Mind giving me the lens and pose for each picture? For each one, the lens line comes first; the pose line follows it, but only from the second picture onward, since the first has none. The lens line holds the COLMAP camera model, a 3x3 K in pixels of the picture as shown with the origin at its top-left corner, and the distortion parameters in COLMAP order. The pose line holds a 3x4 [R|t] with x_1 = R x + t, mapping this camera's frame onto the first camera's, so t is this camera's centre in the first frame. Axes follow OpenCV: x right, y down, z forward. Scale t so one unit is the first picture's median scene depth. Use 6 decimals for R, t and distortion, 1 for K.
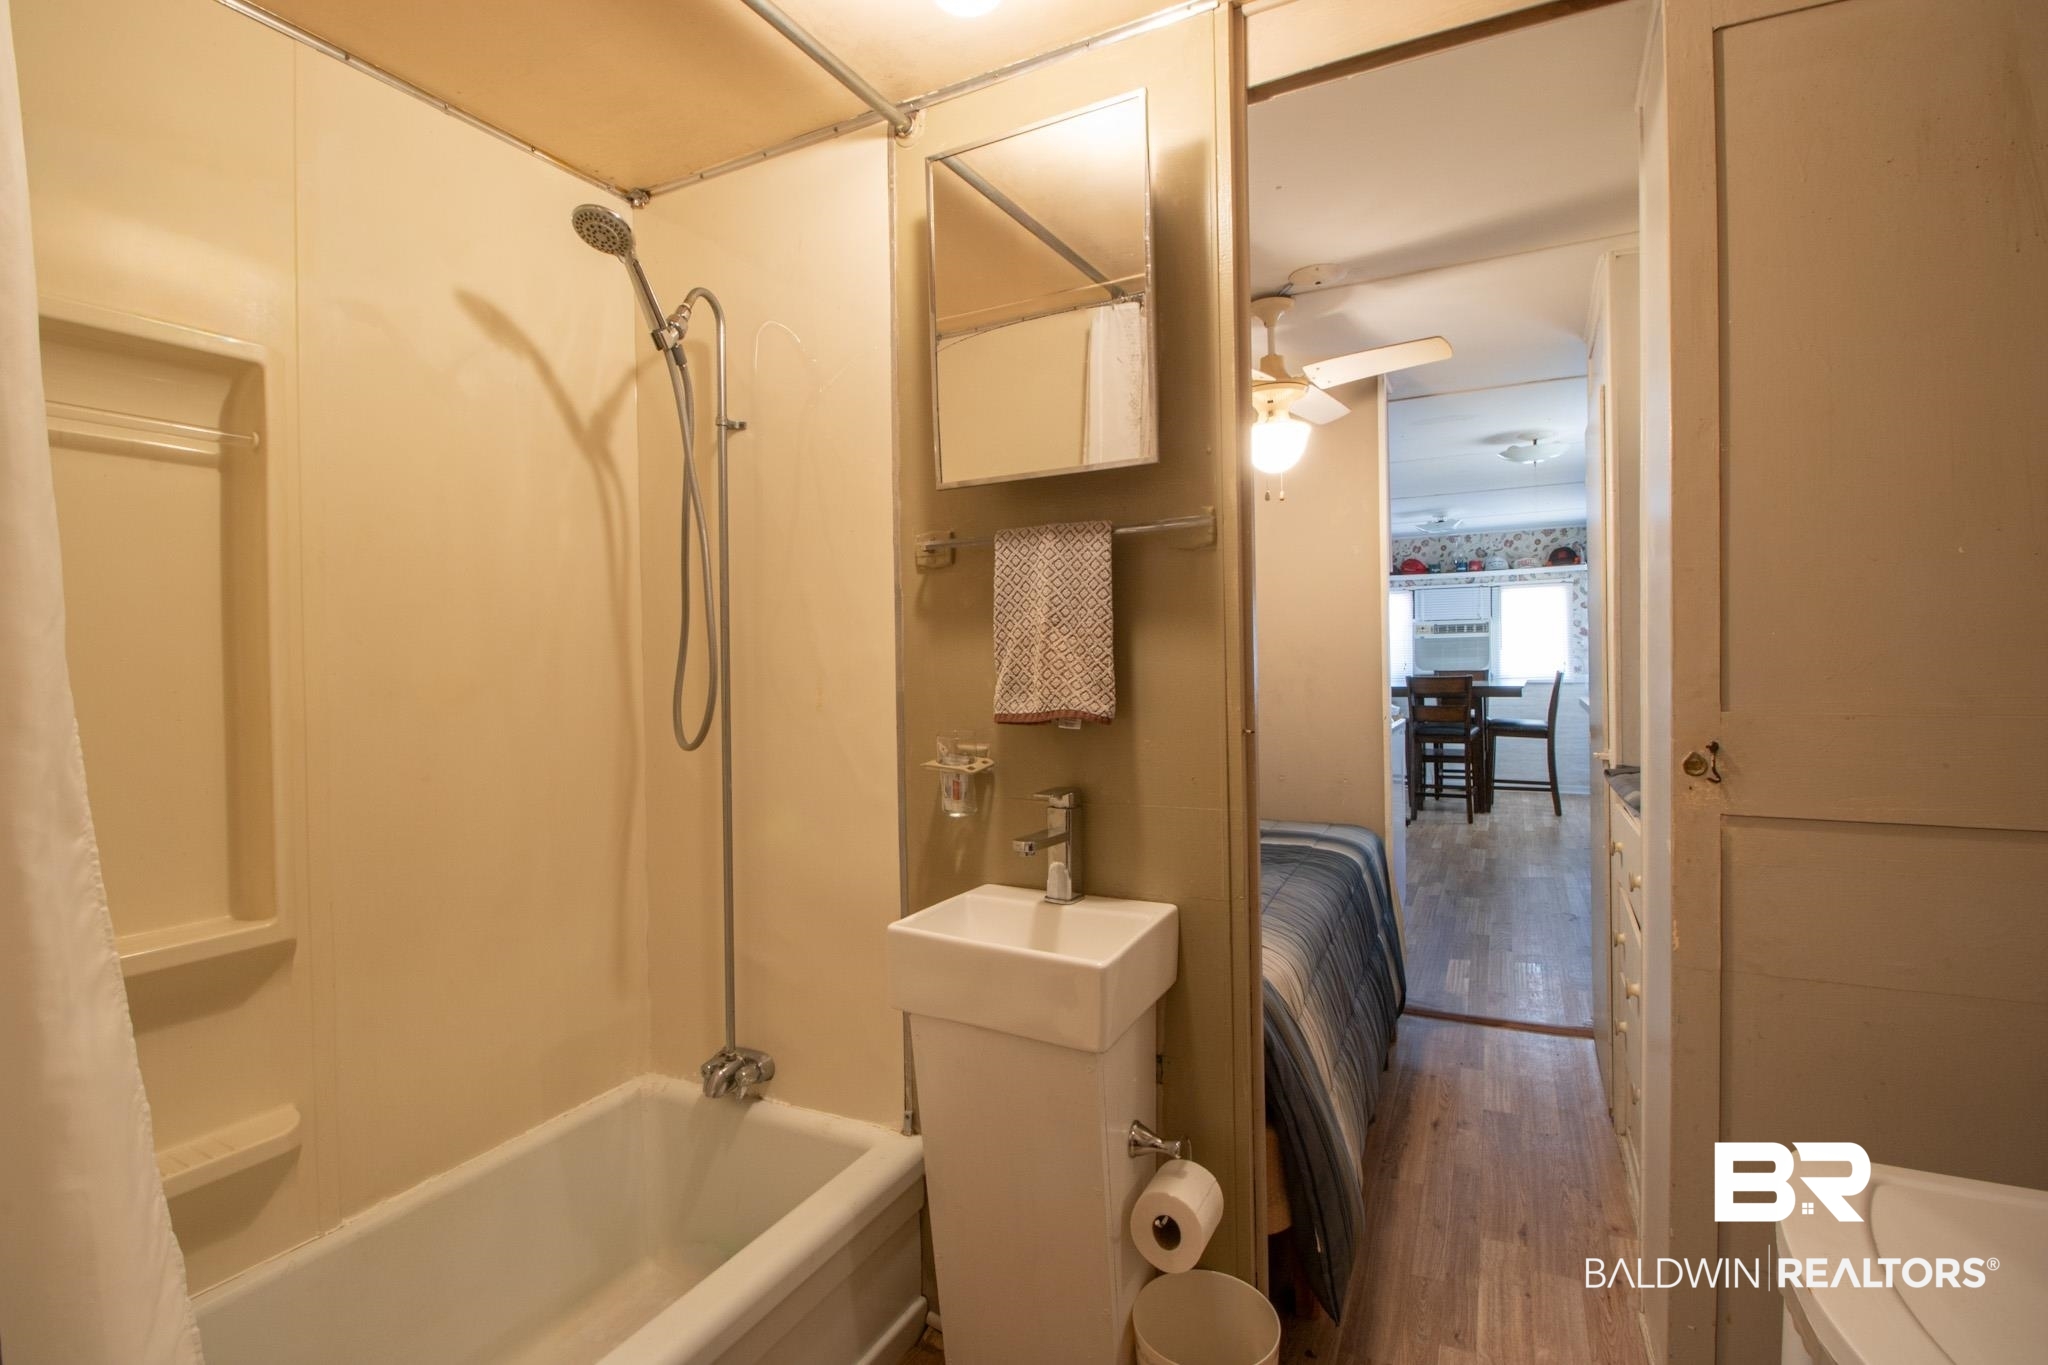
lens RADIAL K [[939.5, 0, 1015.4], [0, 939.5, 661.2], [0, 0, 1]] dist [0.002600, -0.012794]
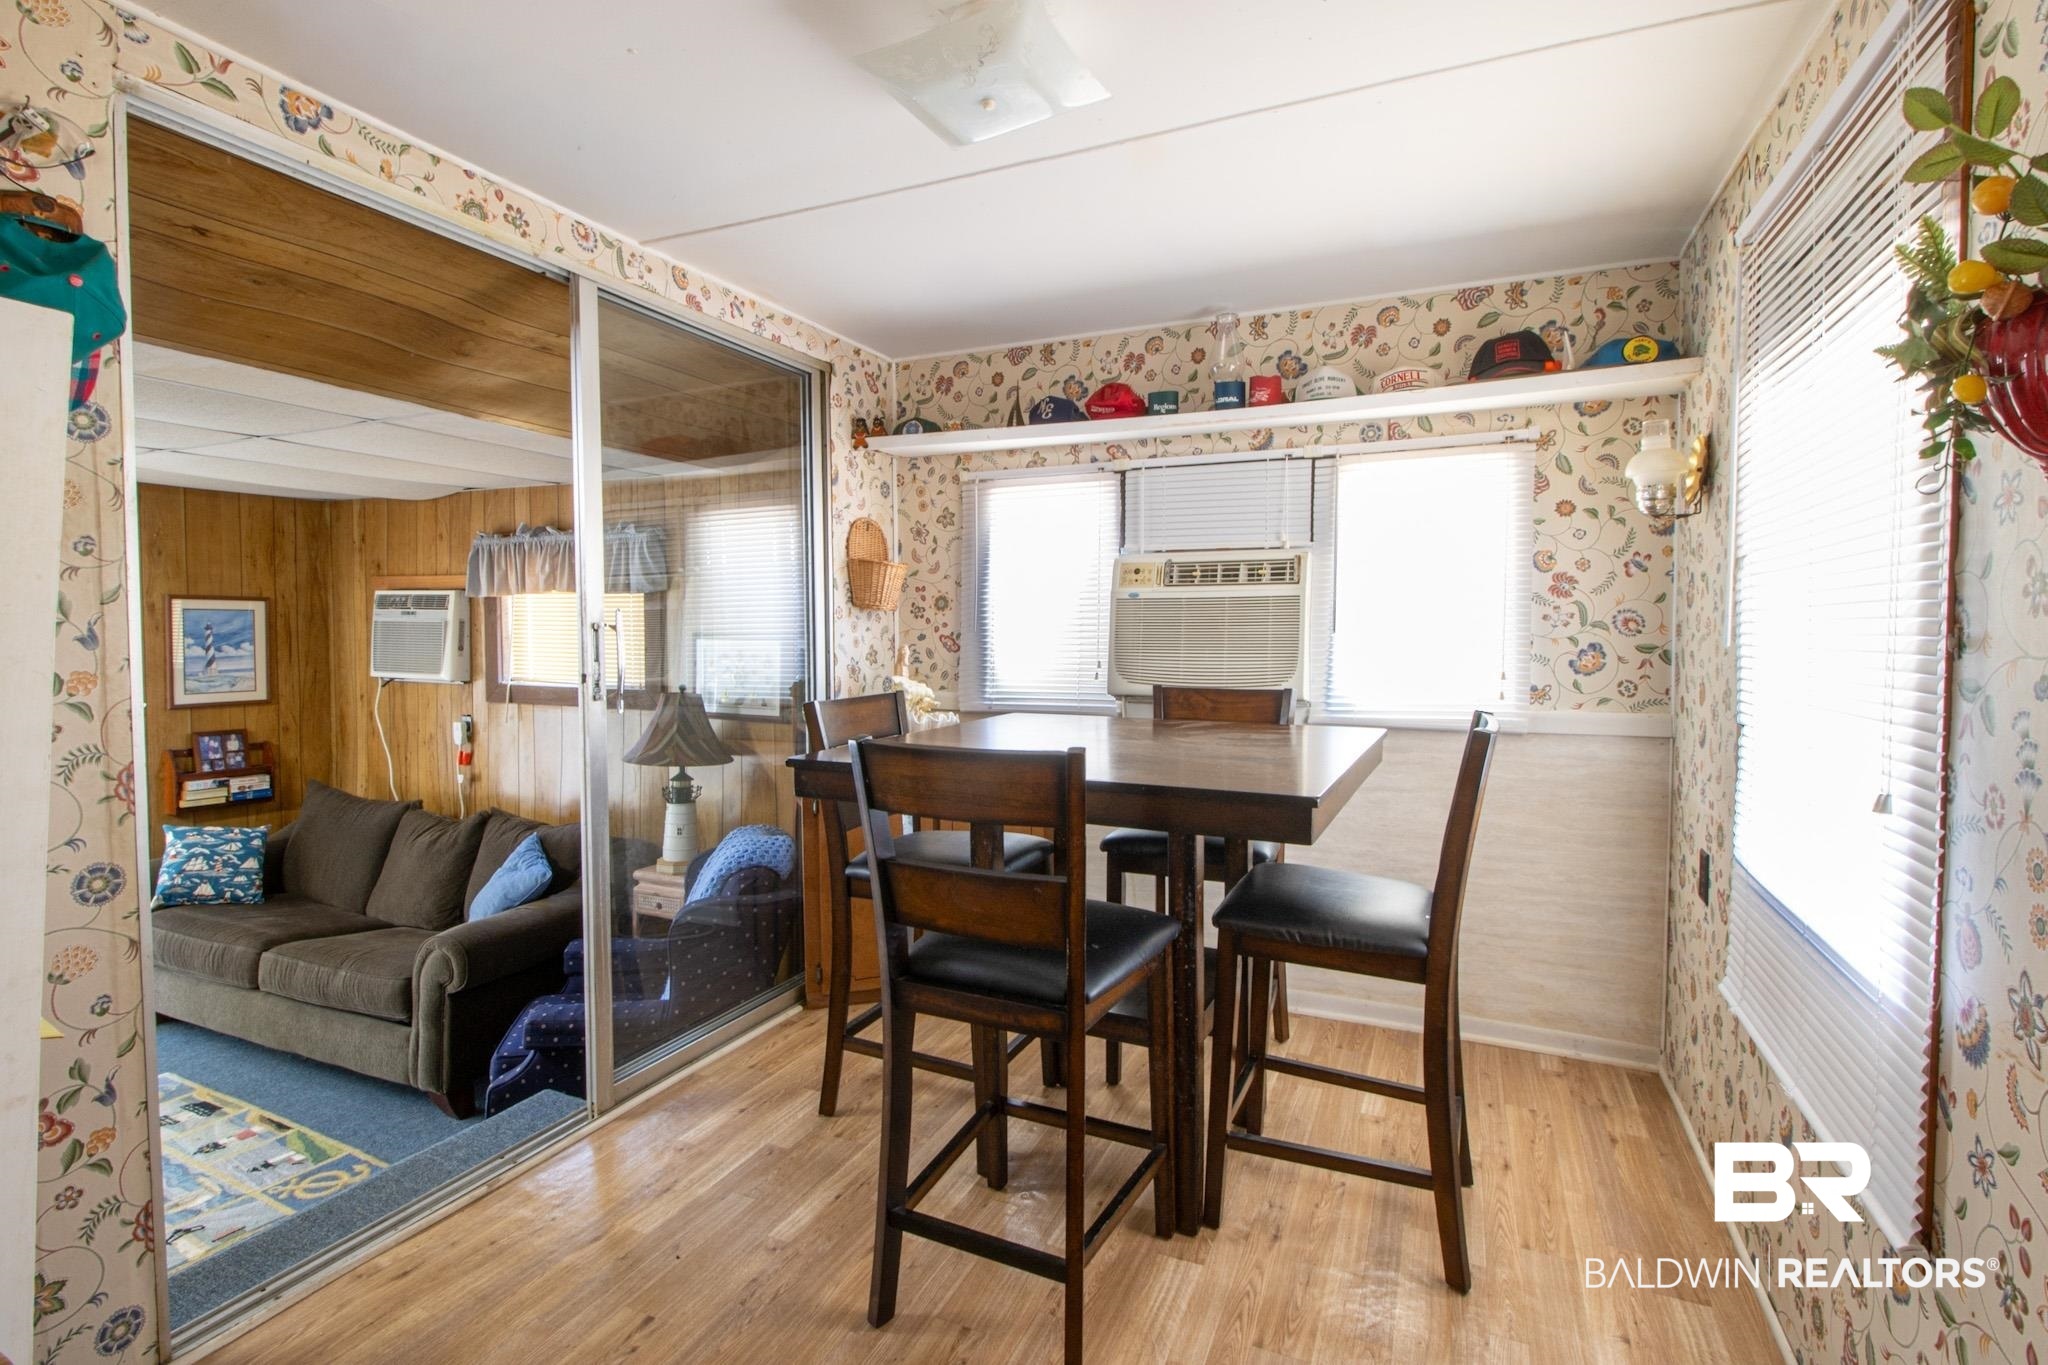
lens RADIAL K [[932.2, 0, 1031.1], [0, 932.2, 661.3], [0, 0, 1]] dist [0.014624, -0.012947]
pose [[0.998210, 0.019383, 0.056575, 0.404199], [-0.021063, 0.999350, 0.029253, -0.009992], [-0.055972, -0.030392, 0.997970, 0.687646]]
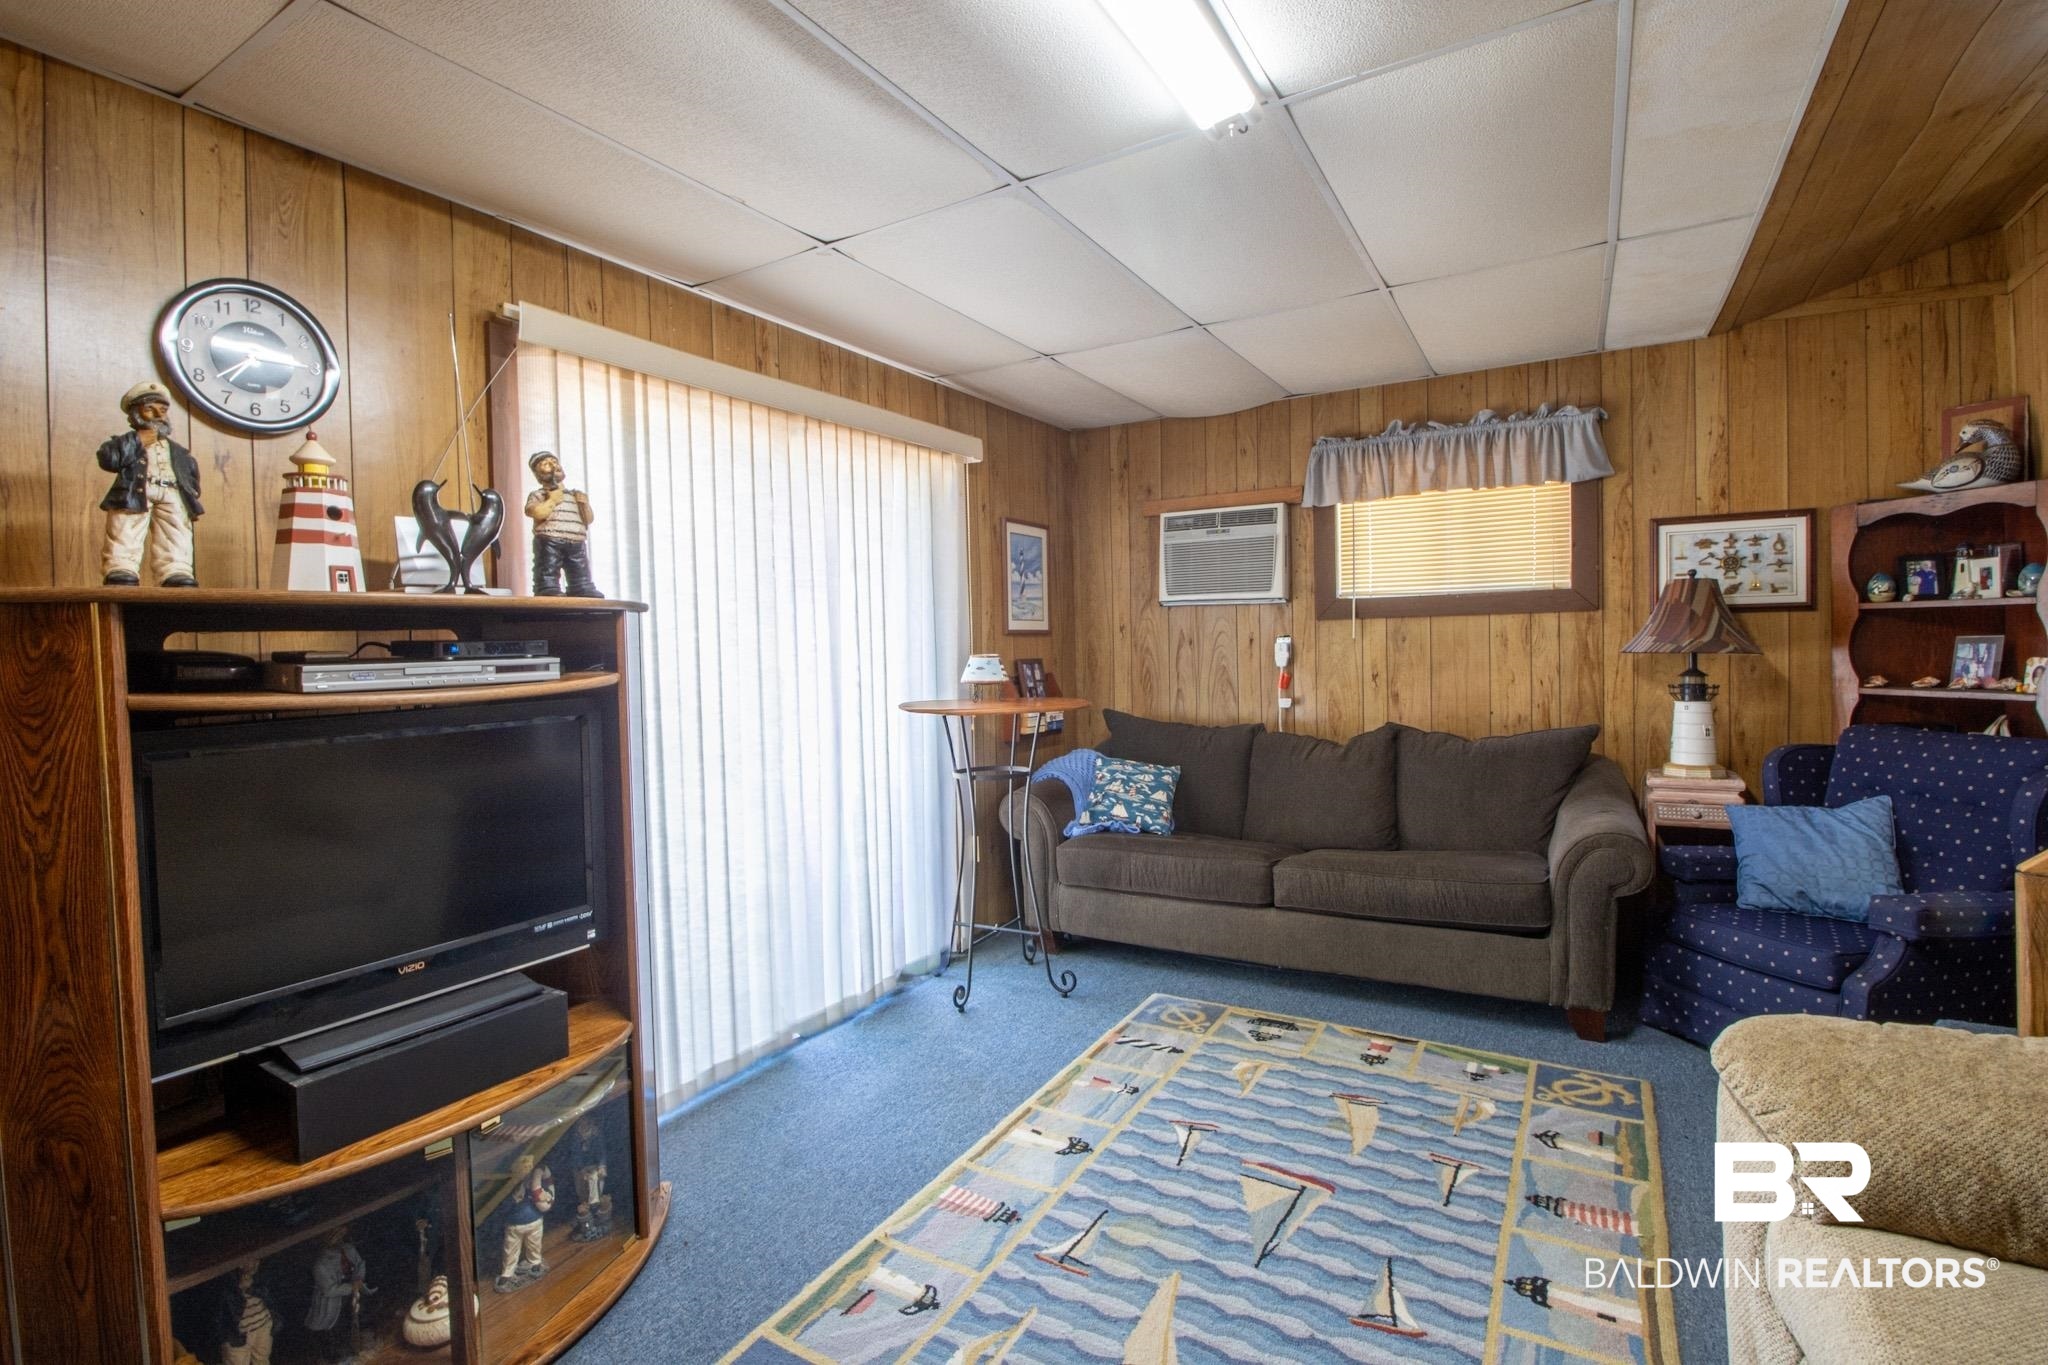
lens RADIAL K [[939.5, 0, 1015.4], [0, 939.5, 661.2], [0, 0, 1]] dist [0.002600, -0.012794]
pose [[0.997269, -0.007889, -0.073426, -0.064548], [0.008832, 0.999883, 0.012524, 0.059700], [0.073319, -0.013138, 0.997222, 0.724833]]
